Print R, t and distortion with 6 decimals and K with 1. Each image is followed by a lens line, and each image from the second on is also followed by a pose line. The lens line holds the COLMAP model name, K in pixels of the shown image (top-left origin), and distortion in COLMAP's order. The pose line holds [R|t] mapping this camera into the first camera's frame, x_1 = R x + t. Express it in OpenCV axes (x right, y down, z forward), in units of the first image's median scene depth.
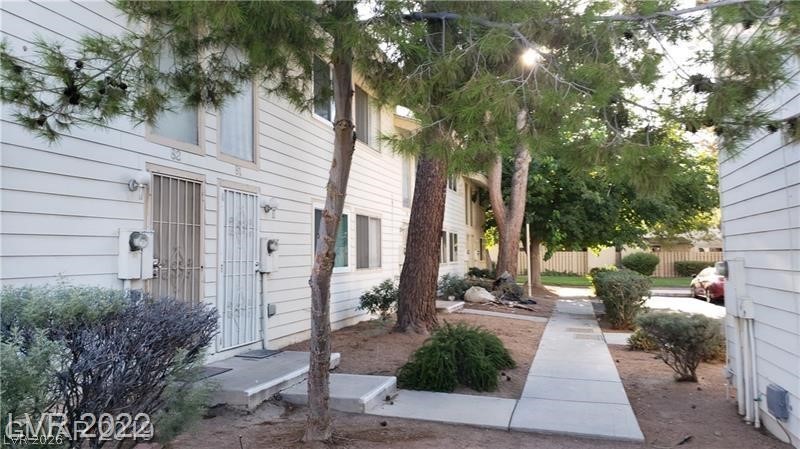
lens RADIAL K [[603.5, 0, 400.9], [0, 603.5, 211.4], [0, 0, 1]] dist [0.031646, -0.003894]
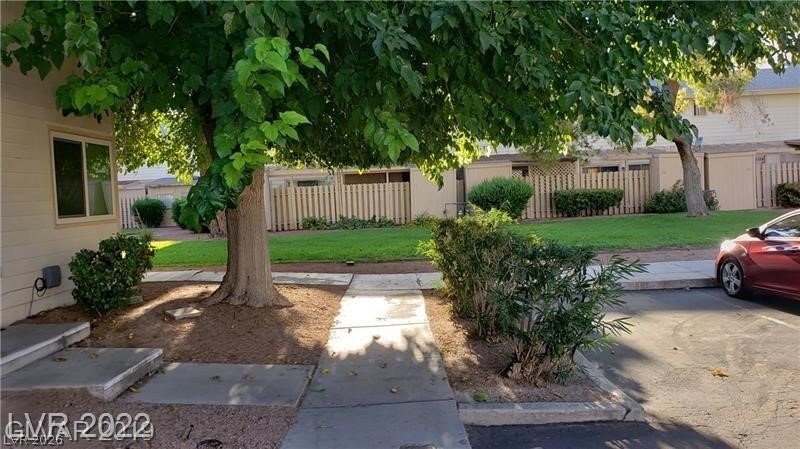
lens RADIAL K [[603.5, 0, 400.9], [0, 603.5, 211.4], [0, 0, 1]] dist [0.031646, -0.003894]
pose [[0.955238, -0.056287, 0.290435, 0.219641], [0.027016, 0.994228, 0.103826, 0.057924], [-0.294603, -0.091332, 0.951245, 0.756957]]
